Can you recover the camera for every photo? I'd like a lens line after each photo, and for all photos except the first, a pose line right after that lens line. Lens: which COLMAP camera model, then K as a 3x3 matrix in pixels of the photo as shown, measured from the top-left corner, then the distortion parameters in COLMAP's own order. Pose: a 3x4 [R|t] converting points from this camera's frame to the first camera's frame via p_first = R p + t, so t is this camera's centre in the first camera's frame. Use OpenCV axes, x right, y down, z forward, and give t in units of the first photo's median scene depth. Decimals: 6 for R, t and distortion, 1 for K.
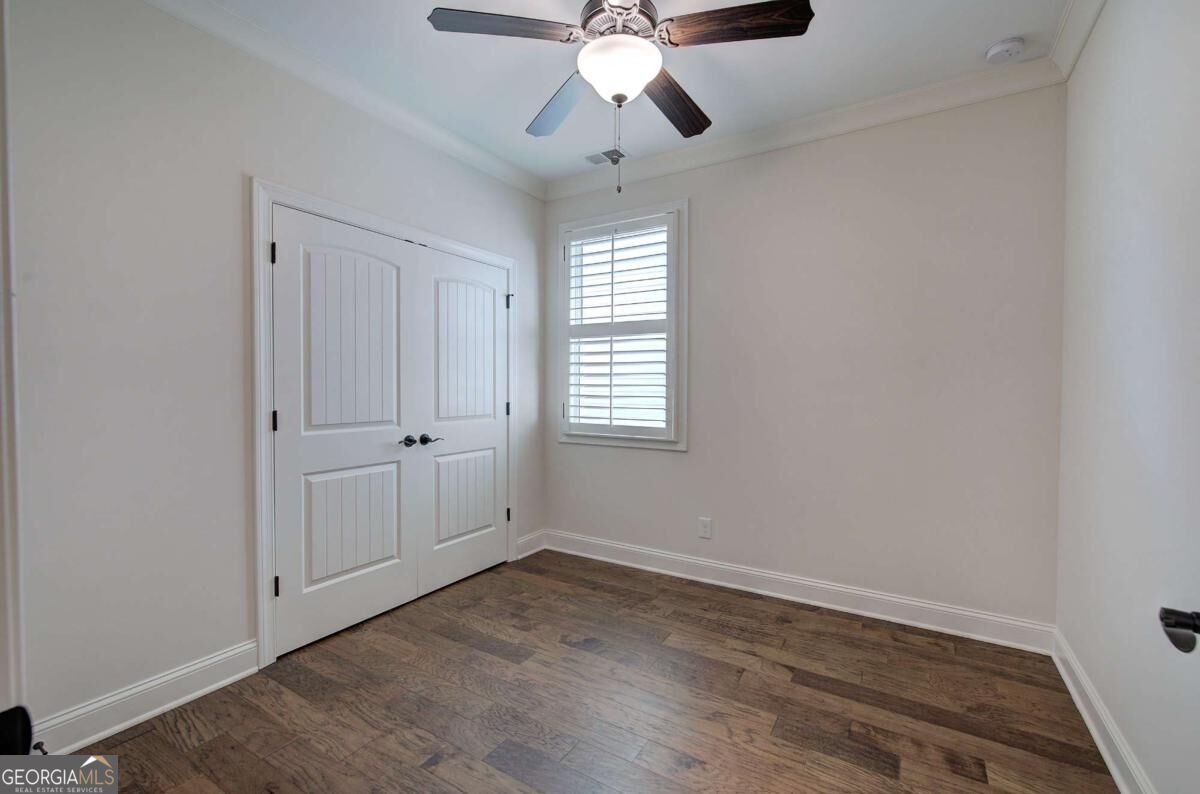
lens RADIAL K [[512.7, 0, 604.4], [0, 512.7, 396.9], [0, 0, 1]] dist [-0.002235, 0.001006]
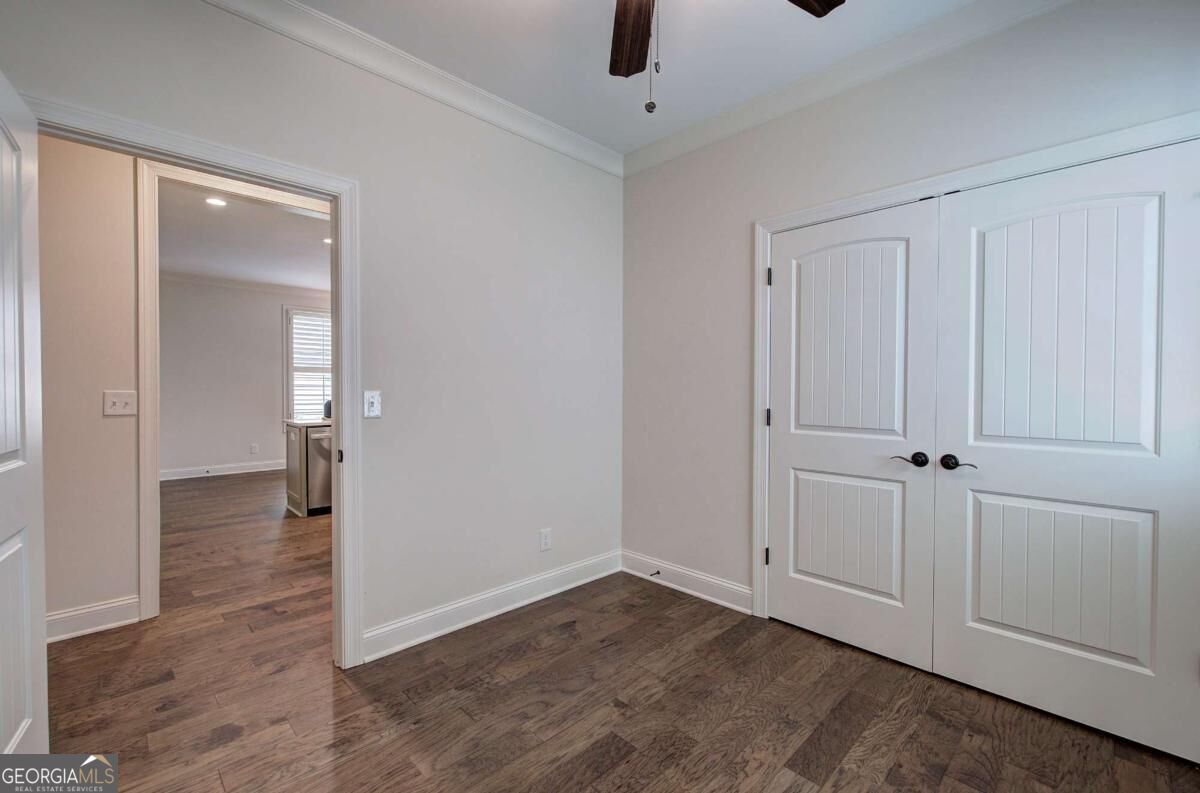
lens RADIAL K [[512.7, 0, 606.3], [0, 512.7, 393.3], [0, 0, 1]] dist [-0.002235, 0.001006]
pose [[-0.244686, 0.007705, -0.969572, 0.510877], [-0.020600, 0.999701, 0.013143, -0.014018], [0.969384, 0.023189, -0.244454, 0.777972]]
